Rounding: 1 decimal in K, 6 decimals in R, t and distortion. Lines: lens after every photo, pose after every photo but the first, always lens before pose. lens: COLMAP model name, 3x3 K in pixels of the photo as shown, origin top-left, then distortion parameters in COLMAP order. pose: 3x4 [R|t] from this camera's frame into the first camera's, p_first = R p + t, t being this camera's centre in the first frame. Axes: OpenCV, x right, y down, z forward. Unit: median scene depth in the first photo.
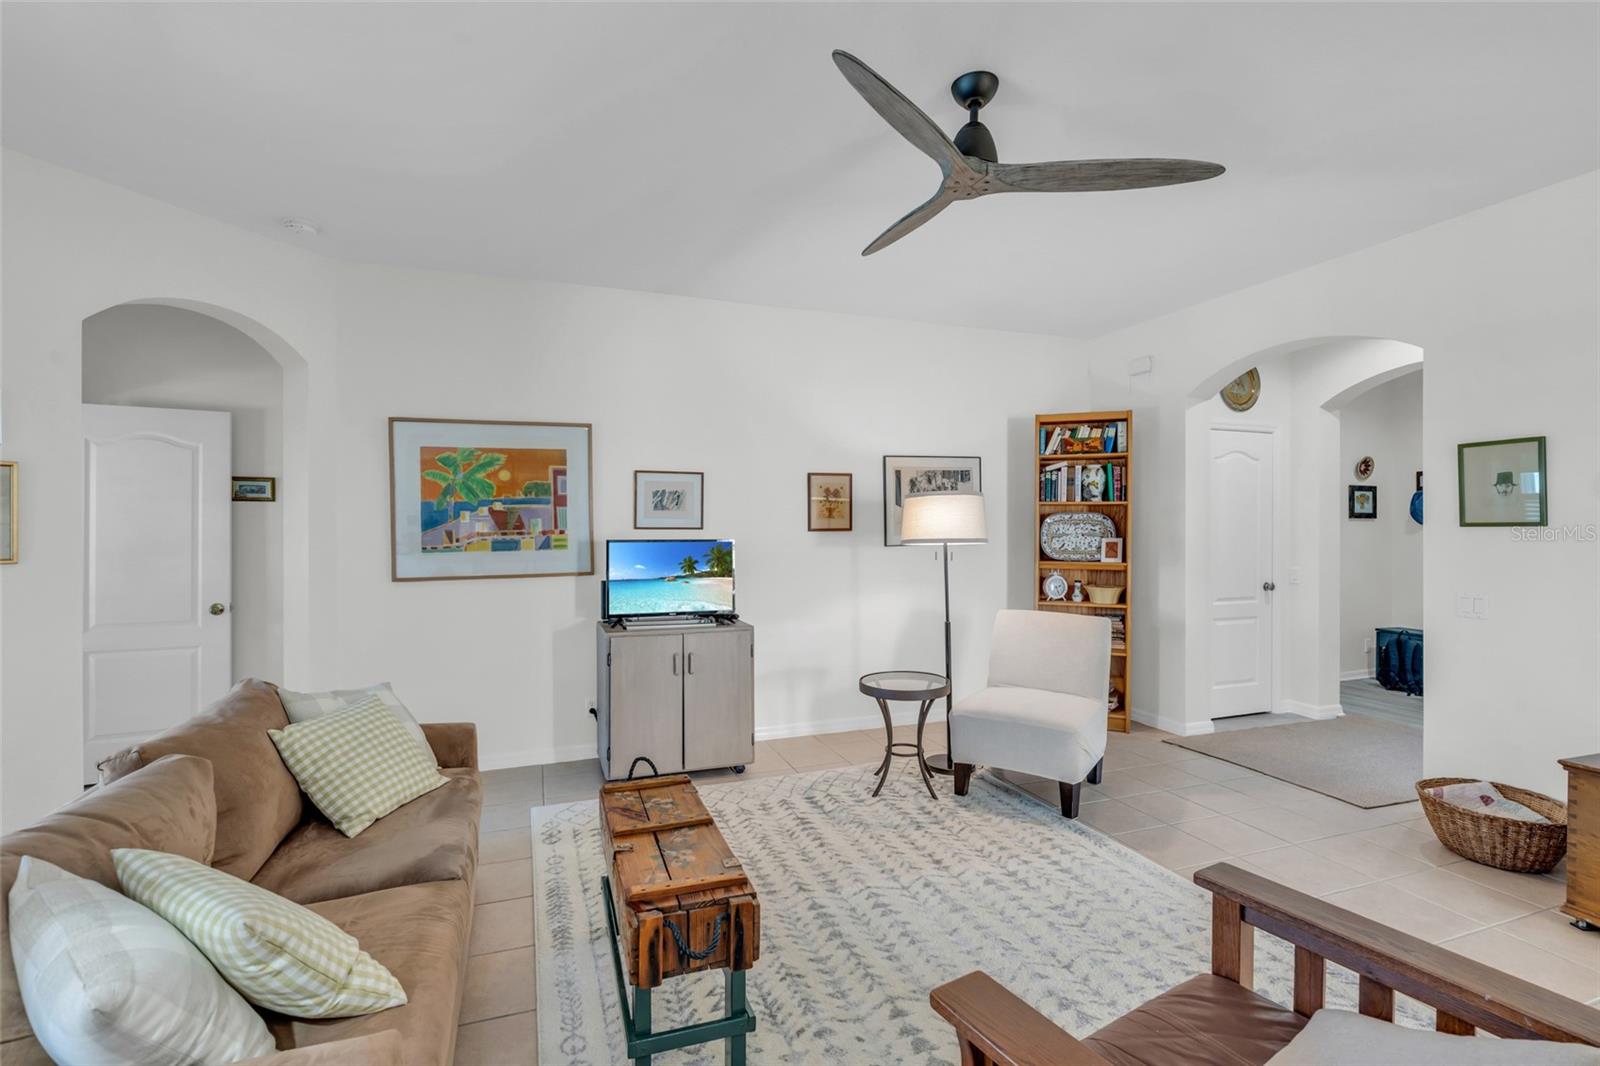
lens RADIAL K [[718.9, 0, 792.1], [0, 718.9, 529.6], [0, 0, 1]] dist [-0.007381, 0.003242]
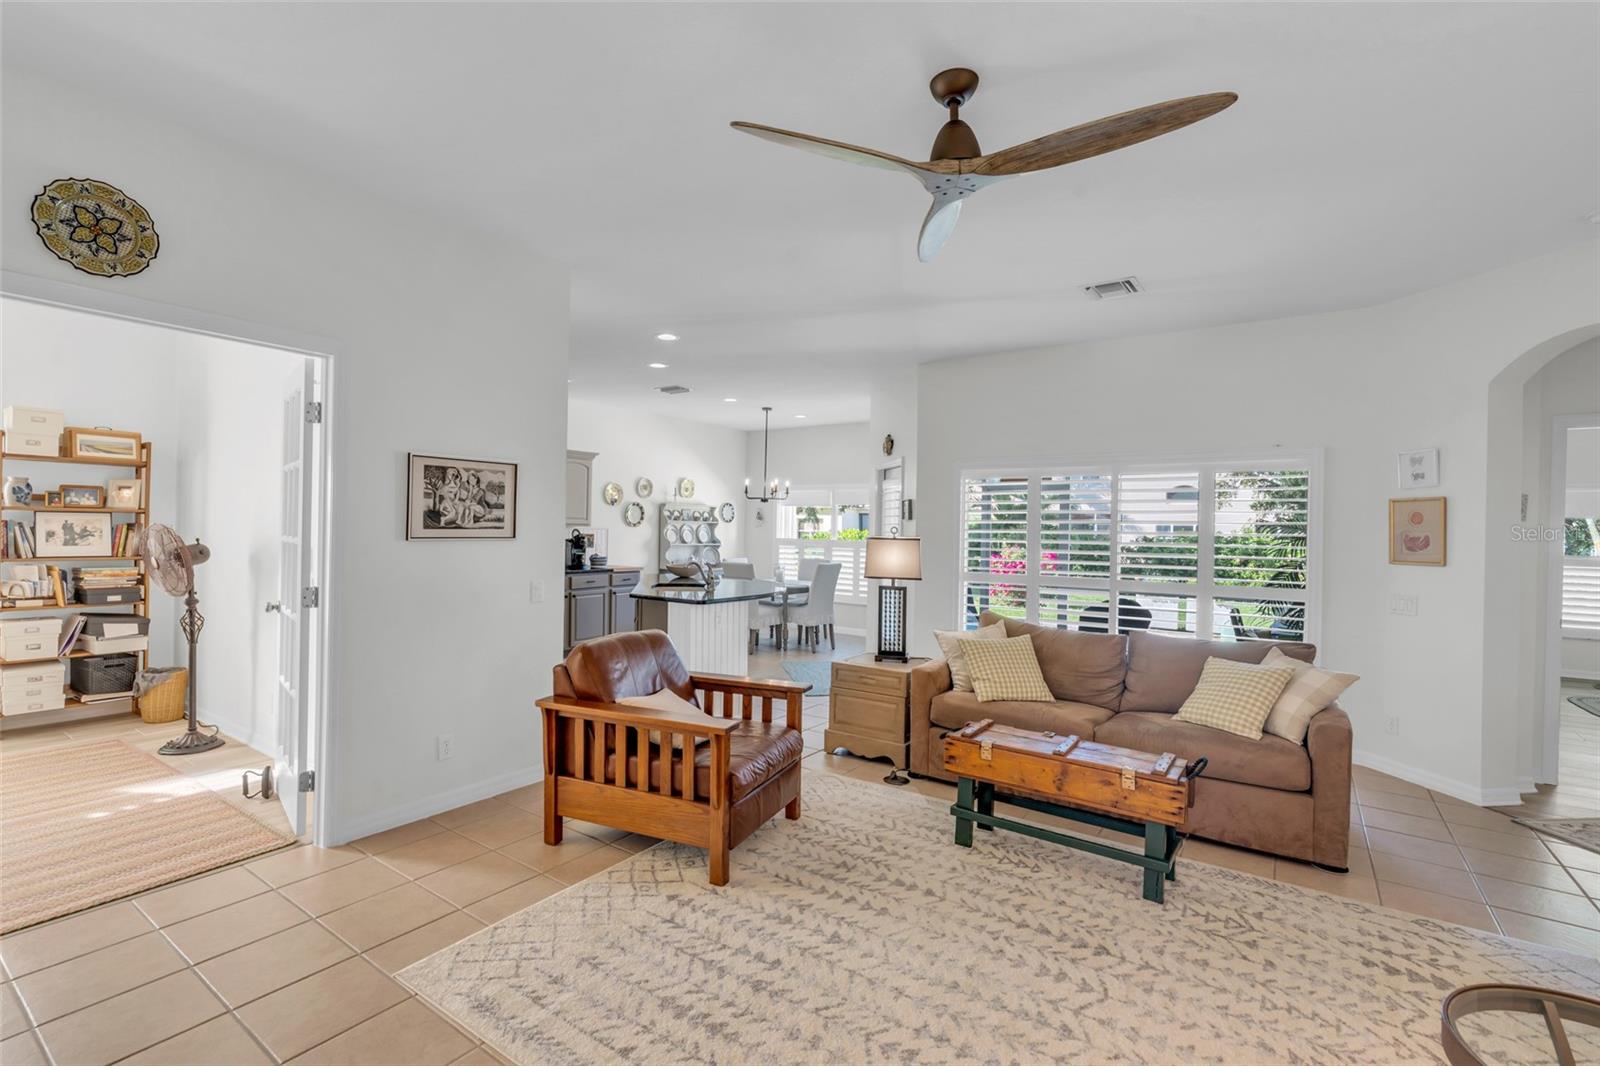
lens RADIAL K [[718.9, 0, 793.4], [0, 718.9, 524.8], [0, 0, 1]] dist [-0.007381, 0.003242]
pose [[-0.818351, -0.016368, -0.574485, 0.548588], [-0.019942, 0.999801, -0.000078, -0.006048], [0.574372, 0.011392, -0.818515, 0.935506]]
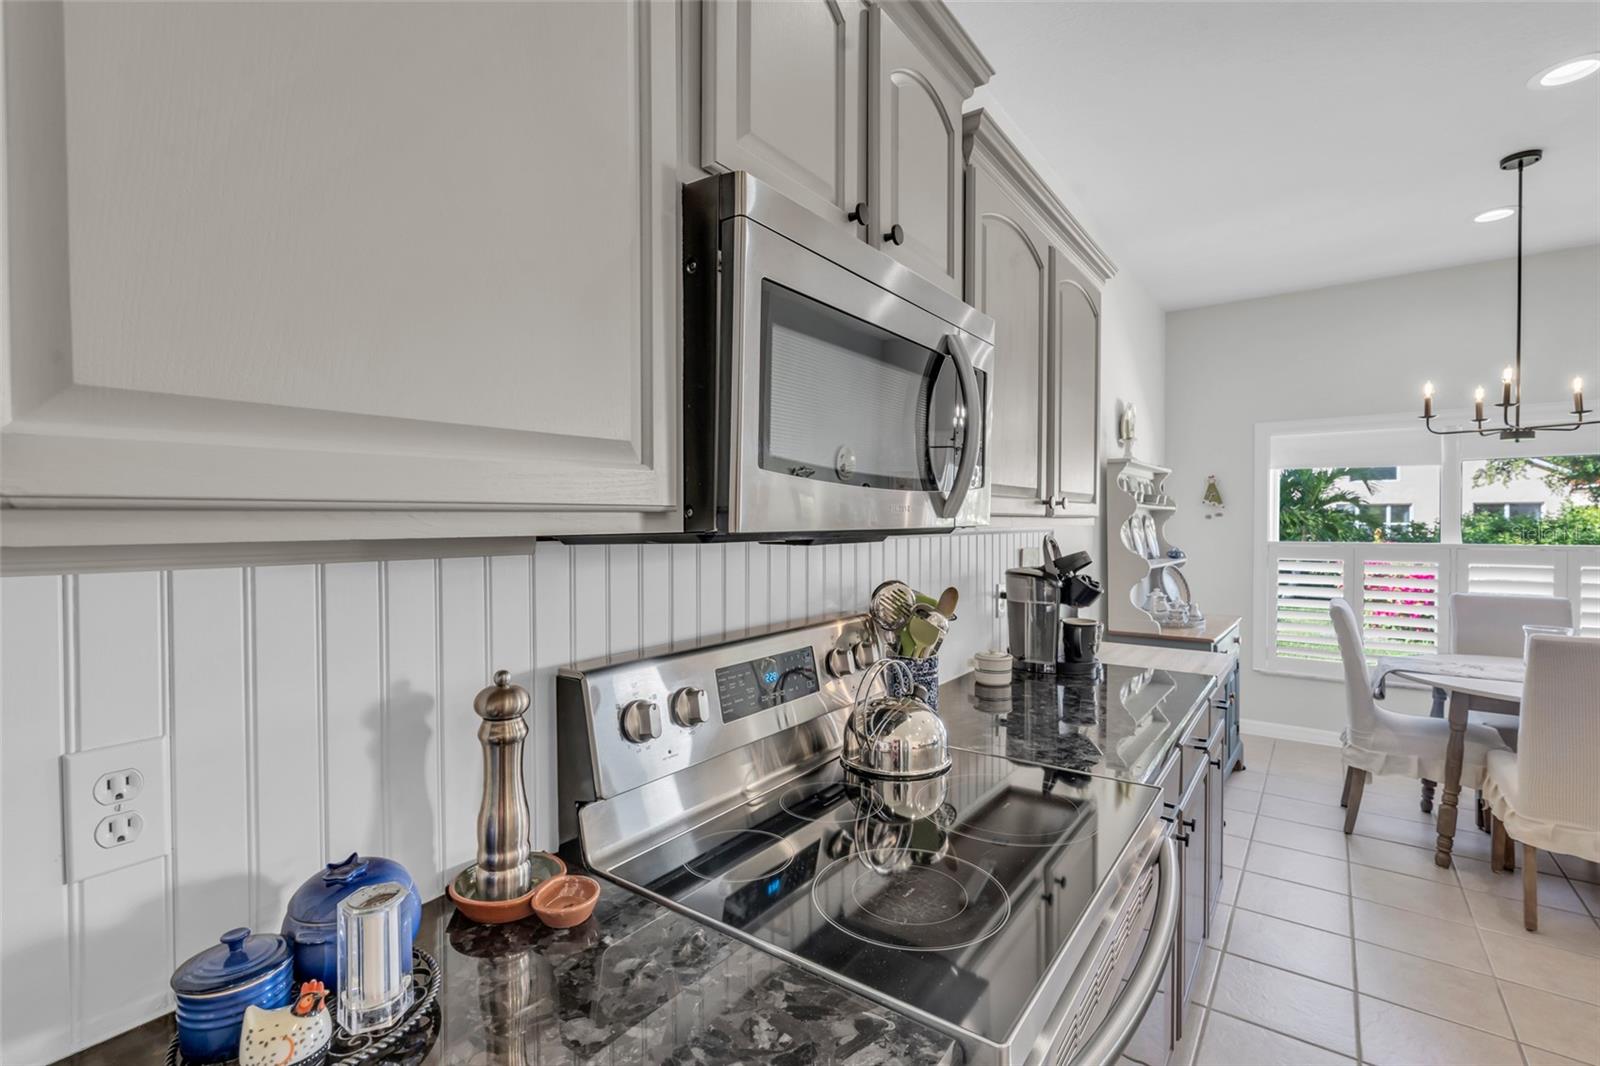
lens RADIAL K [[718.9, 0, 794.9], [0, 718.9, 531.3], [0, 0, 1]] dist [-0.007381, 0.003242]
pose [[-0.831286, 0.009710, -0.555760, 0.387149], [0.000220, 0.999853, 0.017140, 0.005664], [0.555845, 0.014126, -0.831166, -0.615350]]
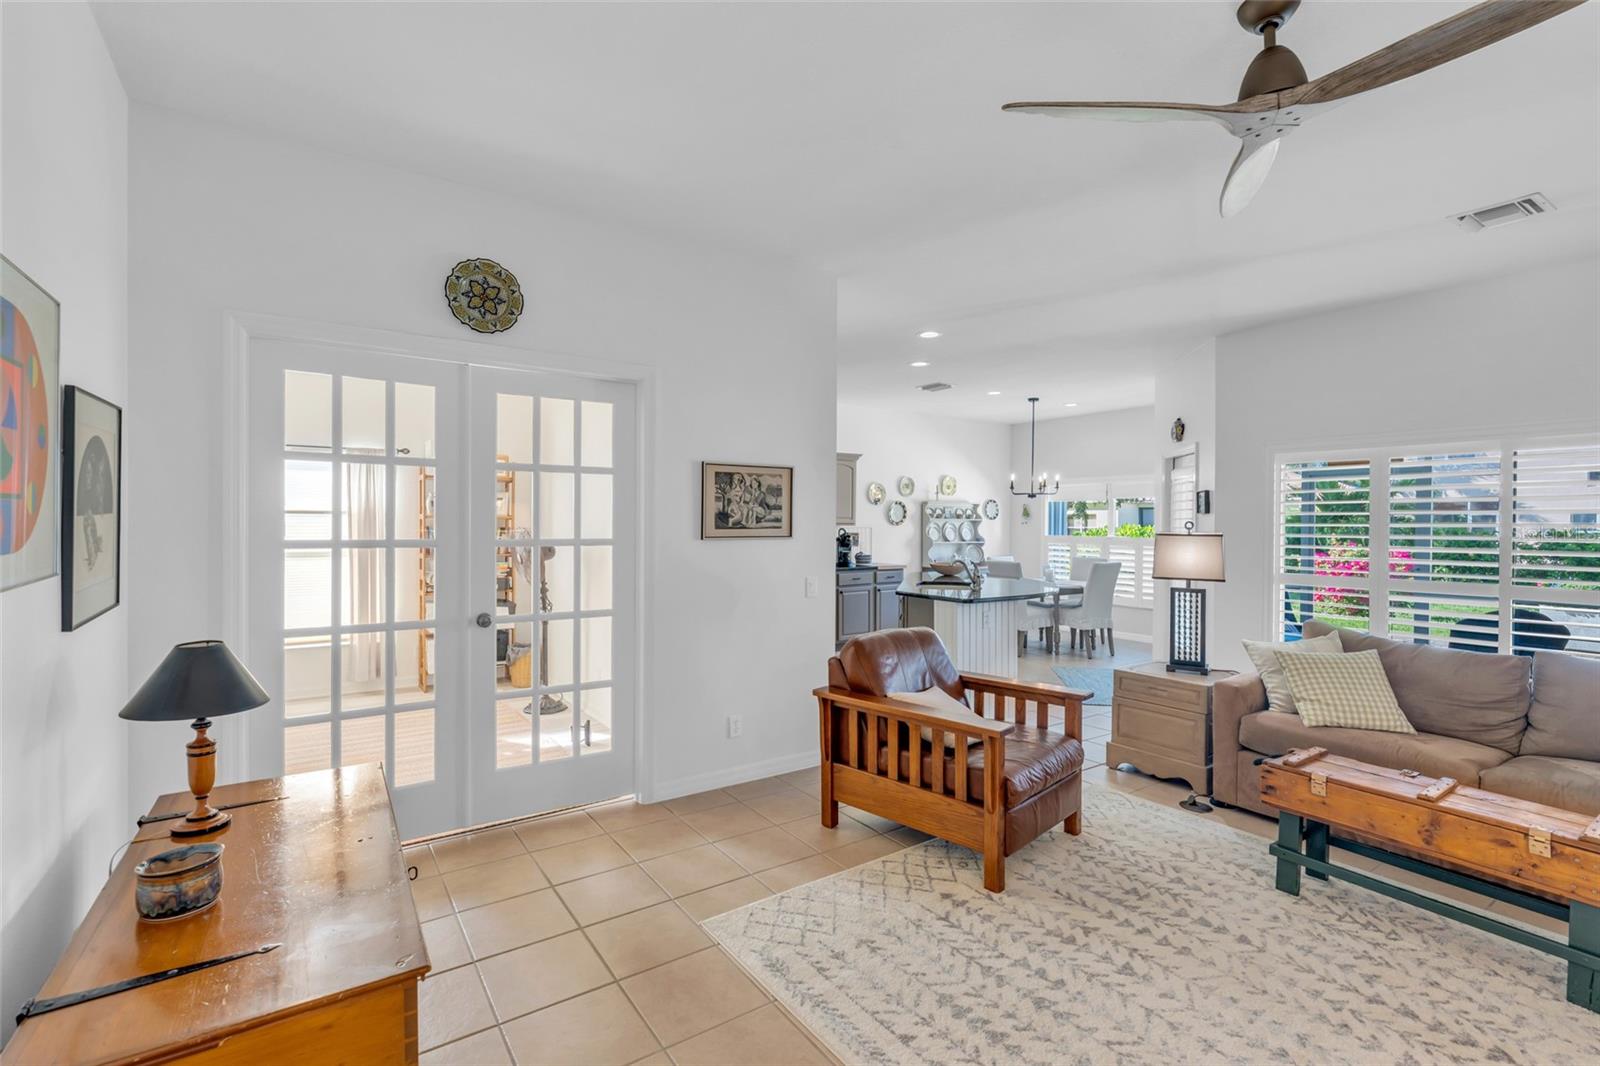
lens RADIAL K [[718.9, 0, 791.8], [0, 718.9, 525.4], [0, 0, 1]] dist [-0.007381, 0.003242]
pose [[-0.968177, -0.003213, -0.250245, 0.557647], [-0.005324, 0.999956, 0.007759, -0.005443], [0.250209, 0.008845, -0.968151, 0.933952]]
